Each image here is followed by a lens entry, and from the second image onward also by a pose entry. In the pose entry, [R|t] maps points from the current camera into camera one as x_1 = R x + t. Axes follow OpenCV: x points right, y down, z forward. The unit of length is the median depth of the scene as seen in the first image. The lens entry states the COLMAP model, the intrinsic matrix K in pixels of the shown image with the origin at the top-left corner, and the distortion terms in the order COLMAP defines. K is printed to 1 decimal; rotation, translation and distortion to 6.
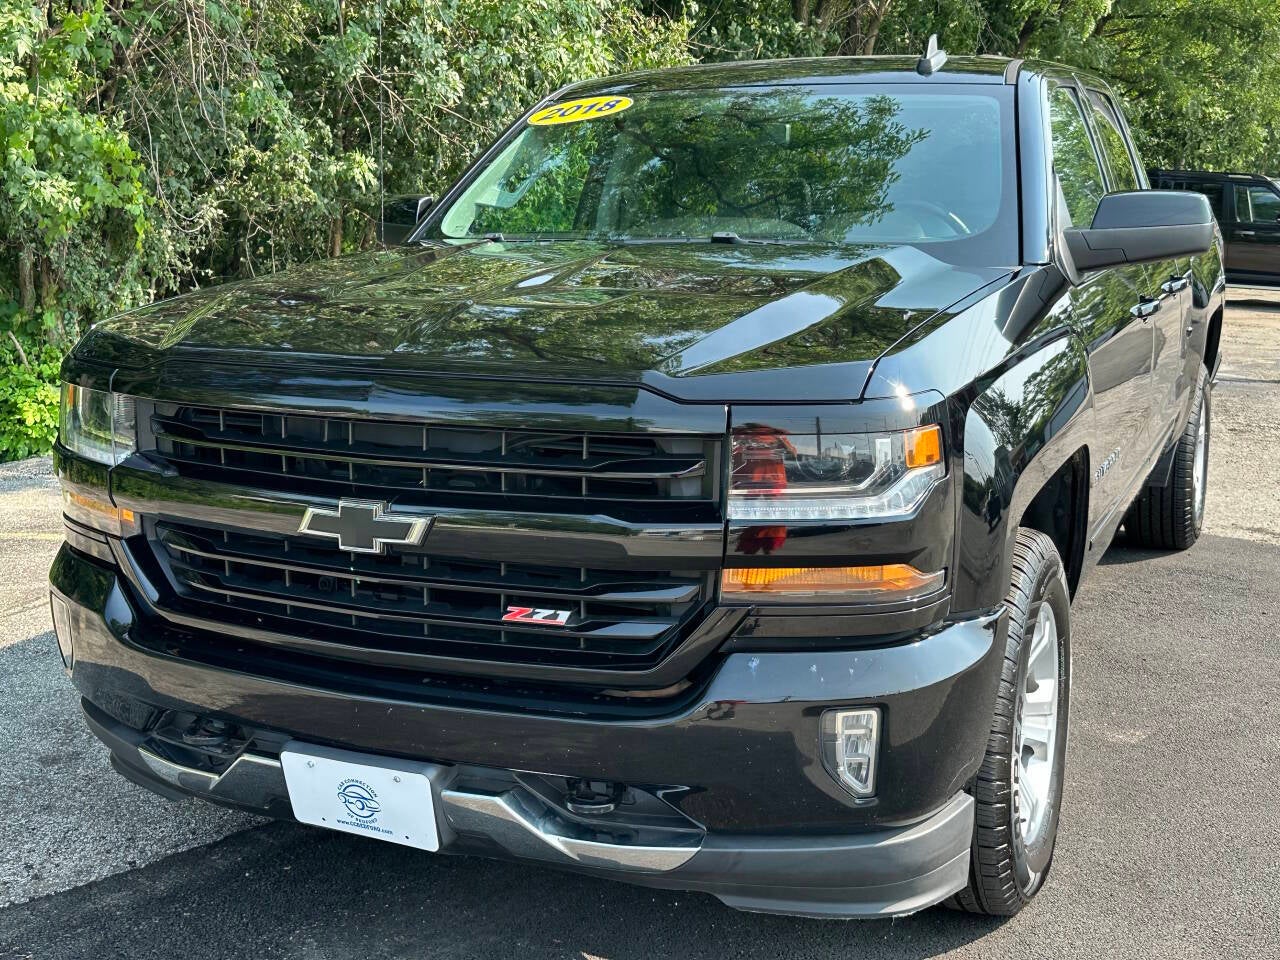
lens RADIAL K [[1535.3, 0, 634.5], [0, 1535.3, 481.4], [0, 0, 1]] dist [0.220187, -0.553190]
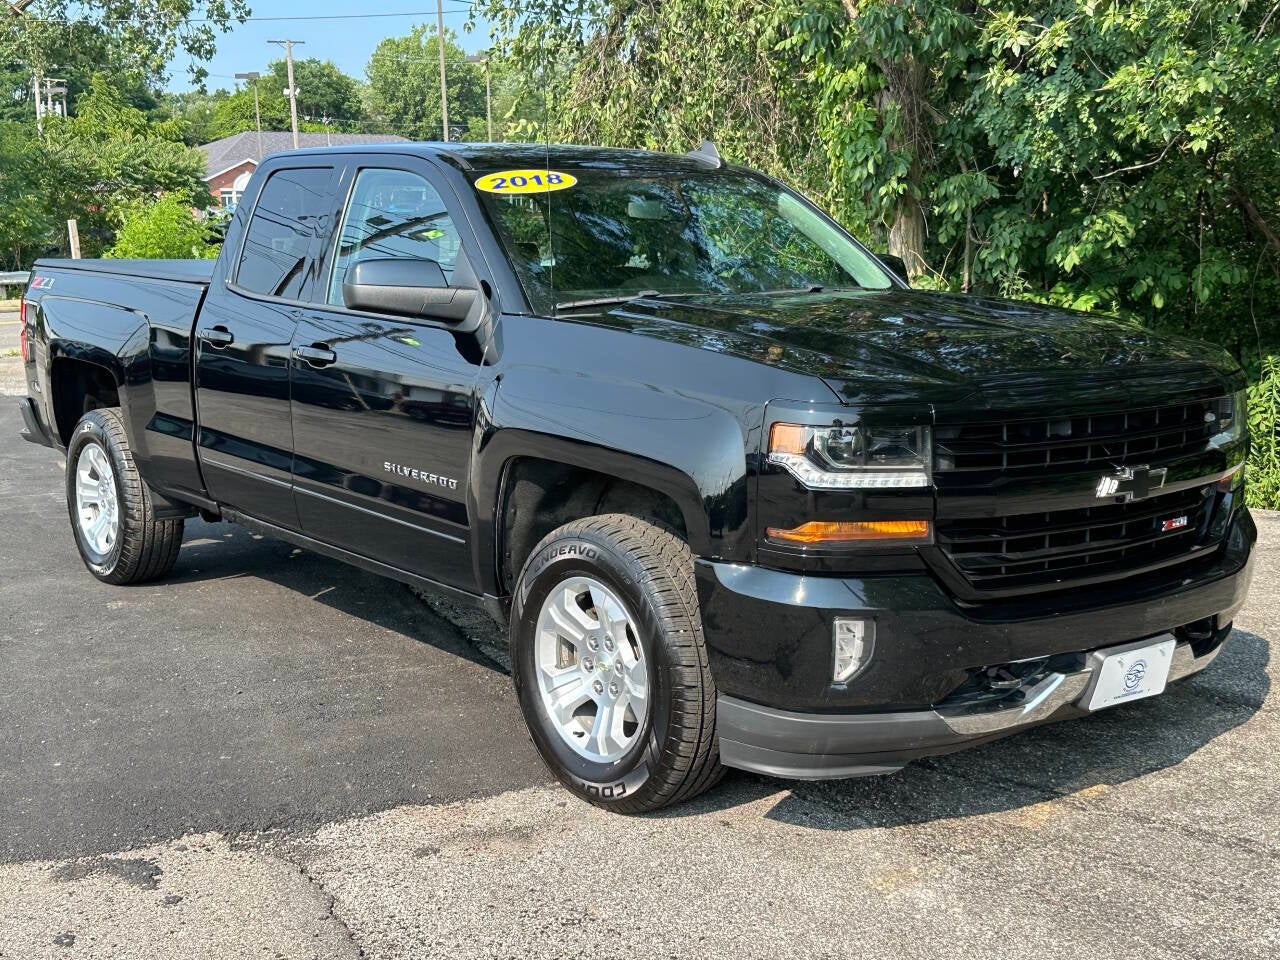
lens RADIAL K [[1535.3, 0, 634.5], [0, 1535.3, 481.4], [0, 0, 1]] dist [0.220187, -0.553190]
pose [[0.455079, -0.132702, 0.880507, -1.663401], [0.161660, 0.984713, 0.064856, -0.142482], [-0.875653, 0.112828, 0.469575, 0.714760]]
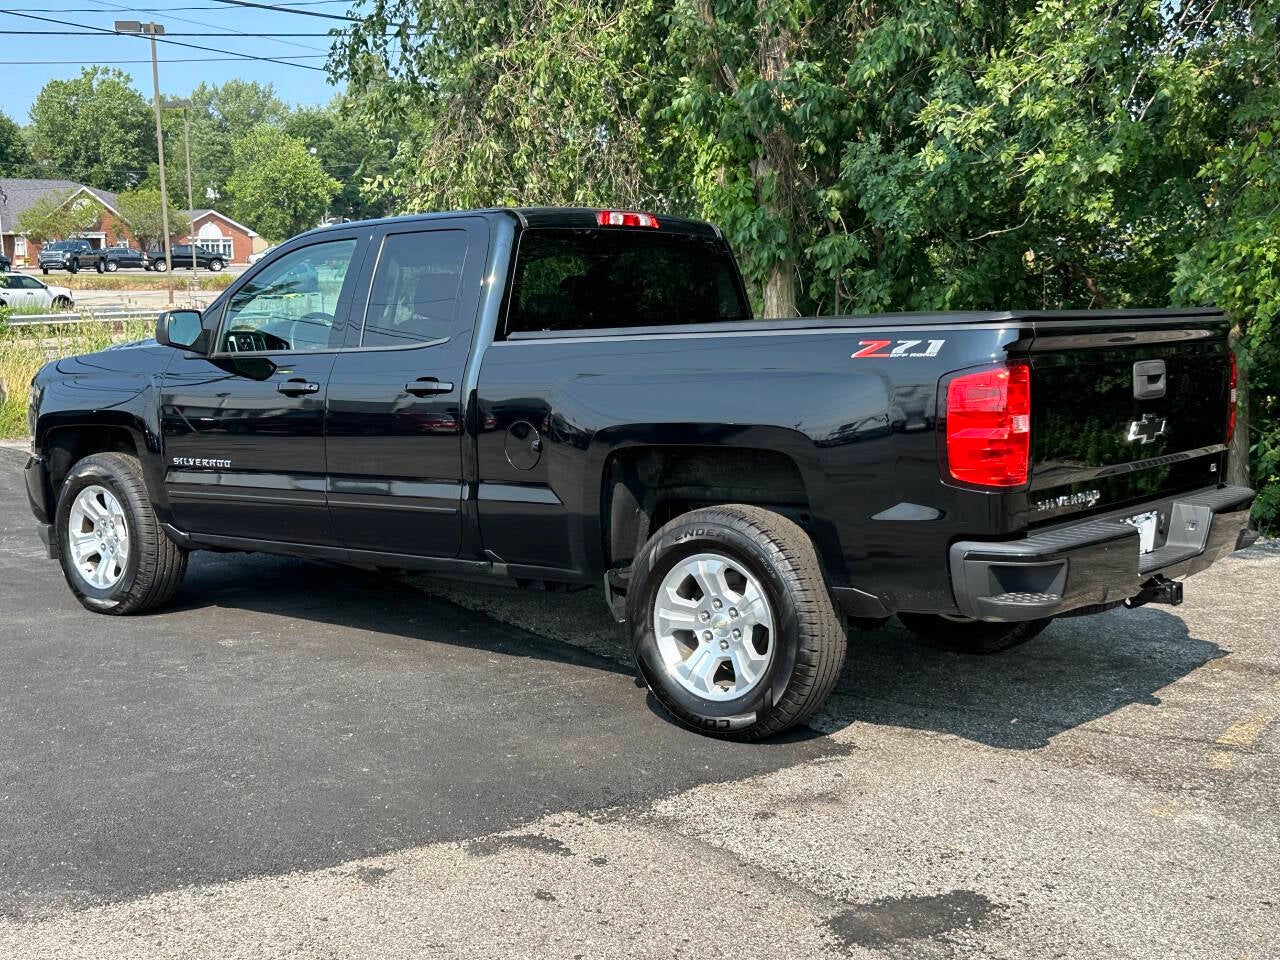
lens RADIAL K [[1552.4, 0, 637.1], [0, 1552.4, 475.9], [0, 0, 1]] dist [0.221870, -0.544821]
pose [[0.267270, -0.107157, 0.957645, -2.154357], [0.175092, 0.982655, 0.061089, -0.232208], [-0.947581, 0.151349, 0.281396, 1.197156]]
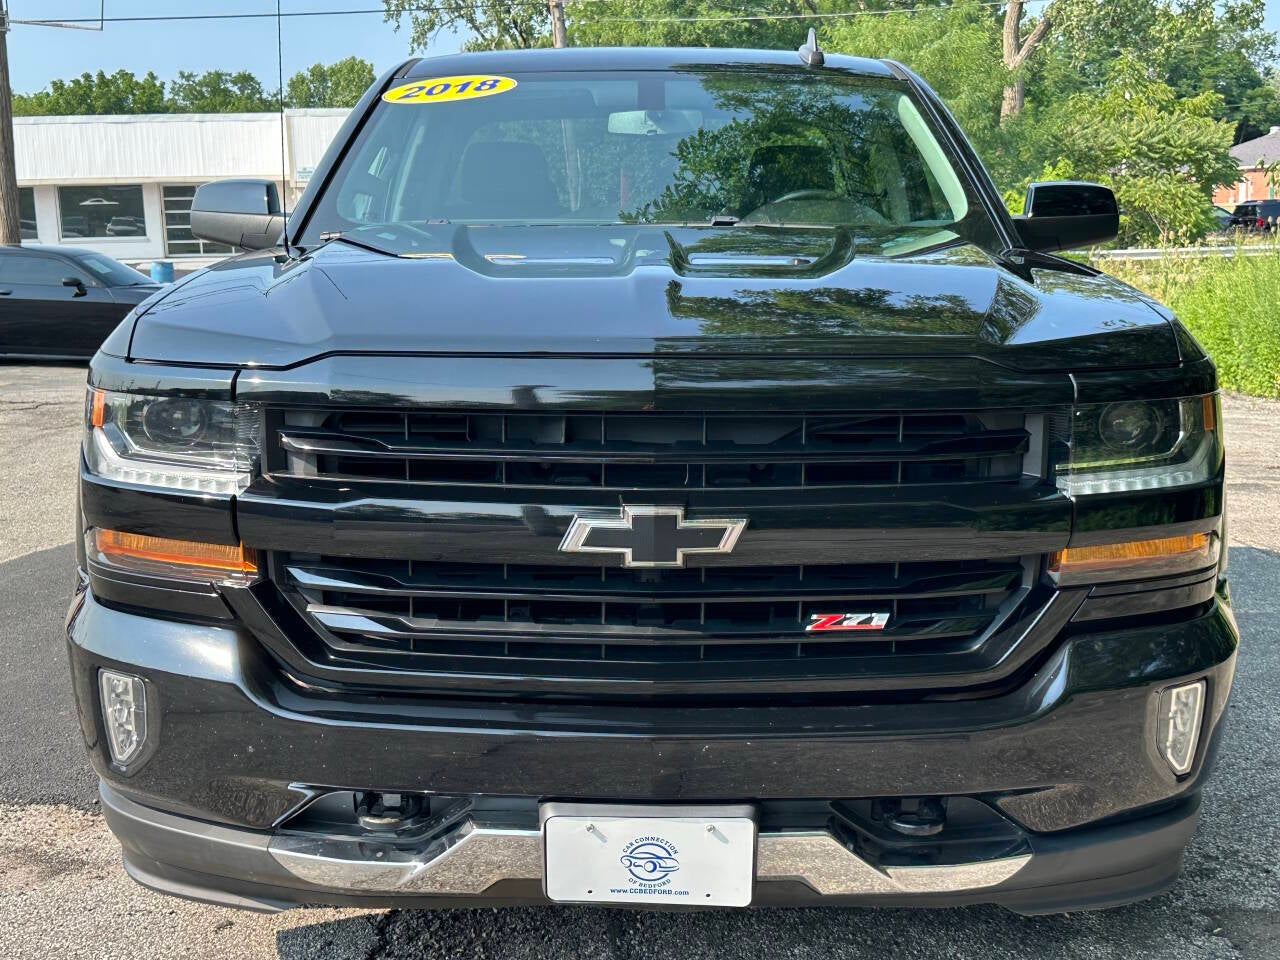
lens RADIAL K [[1535.3, 0, 634.5], [0, 1535.3, 481.4], [0, 0, 1]] dist [0.220187, -0.553190]
pose [[0.913141, -0.060798, 0.403084, -0.520568], [0.069465, 0.997561, -0.006901, 0.003624], [-0.401681, 0.034302, 0.915137, 0.223937]]
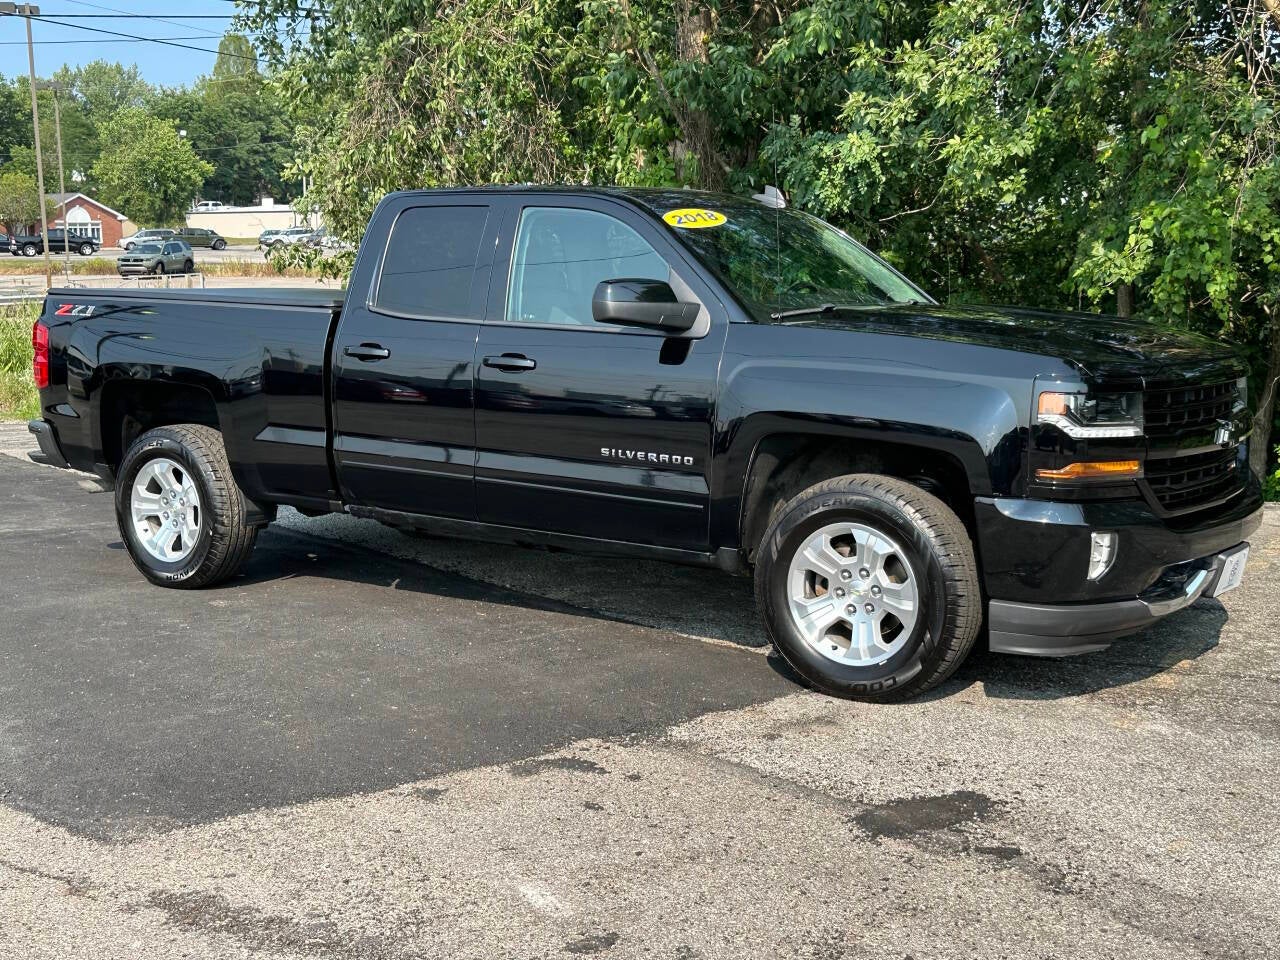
lens RADIAL K [[1535.3, 0, 634.5], [0, 1535.3, 481.4], [0, 0, 1]] dist [0.220187, -0.553190]
pose [[0.190738, -0.124271, 0.973743, -2.318993], [0.182187, 0.979202, 0.089280, -0.235149], [-0.964586, 0.160374, 0.209412, 1.322944]]
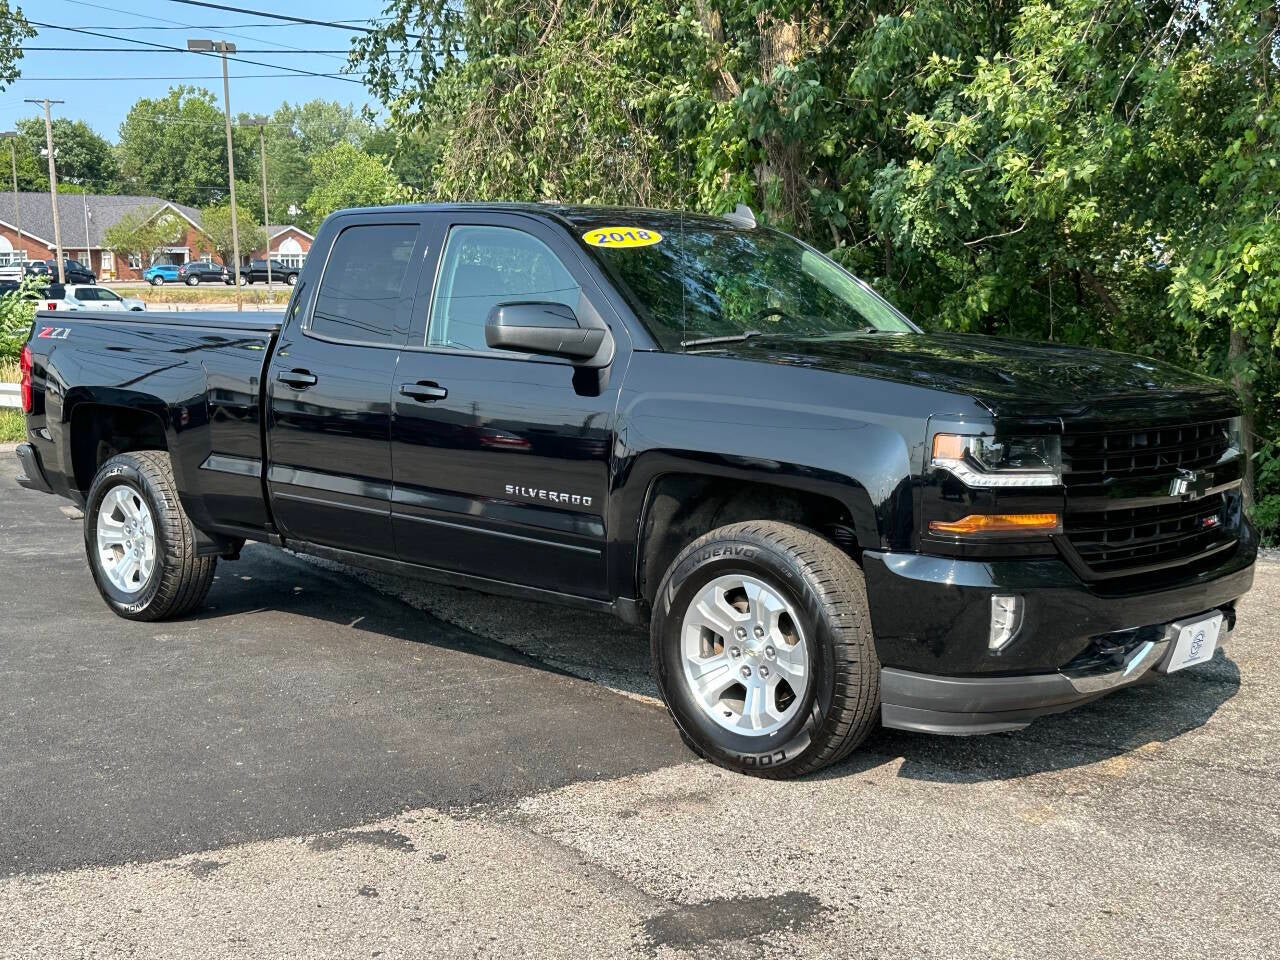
lens RADIAL K [[1535.3, 0, 640.0], [0, 1535.3, 480.0], [0, 0, 1]] dist [0.217795, -0.531500]
pose [[0.311426, -0.099452, 0.945052, -2.044198], [0.169606, 0.984357, 0.047697, -0.167975], [-0.935012, 0.145432, 0.323422, 1.003187]]
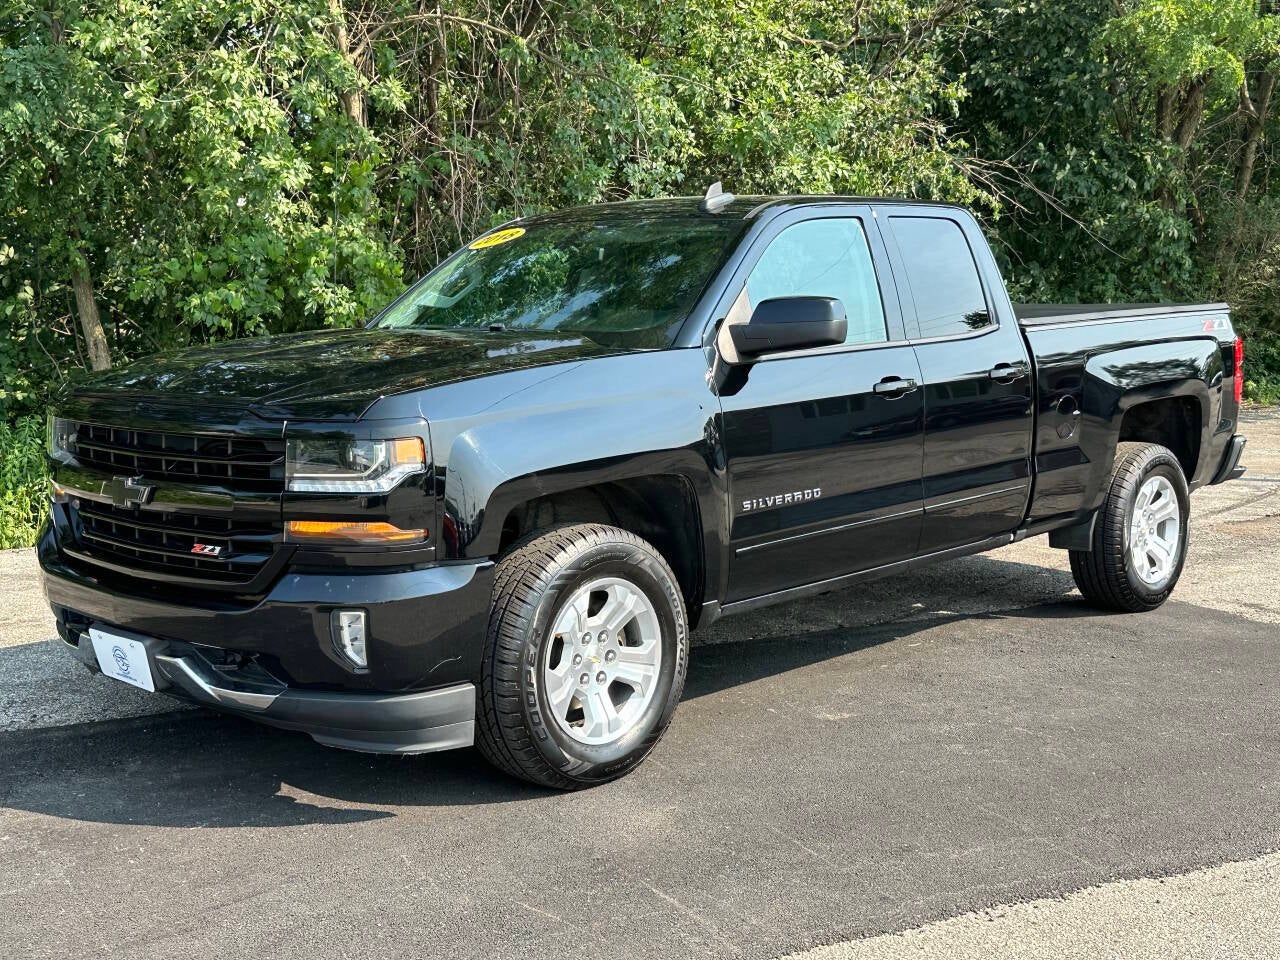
lens RADIAL K [[1535.3, 0, 640.0], [0, 1535.3, 480.0], [0, 0, 1]] dist [0.217795, -0.531500]
pose [[0.948321, 0.035219, -0.315351, 0.876426], [-0.056377, 0.996710, -0.058223, 0.082293], [0.312263, 0.072993, 0.947187, -0.422317]]
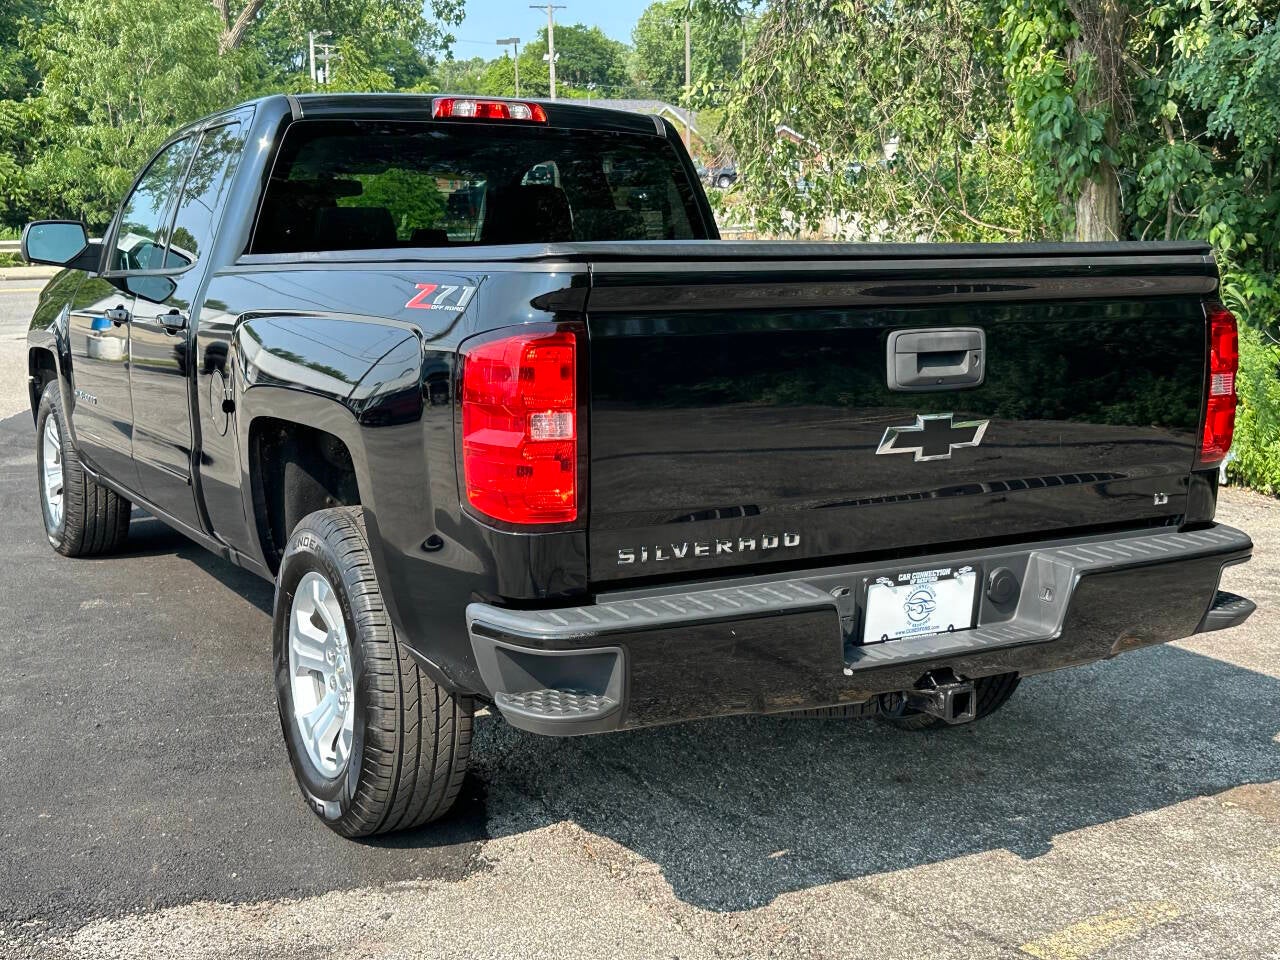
lens RADIAL K [[1553.7, 0, 632.3], [0, 1553.7, 478.5], [0, 0, 1]] dist [0.212750, -0.511749]
pose [[0.598597, -0.126851, 0.790943, -1.212895], [0.133958, 0.989330, 0.057286, -0.128733], [-0.789770, 0.071662, 0.609202, 0.590074]]
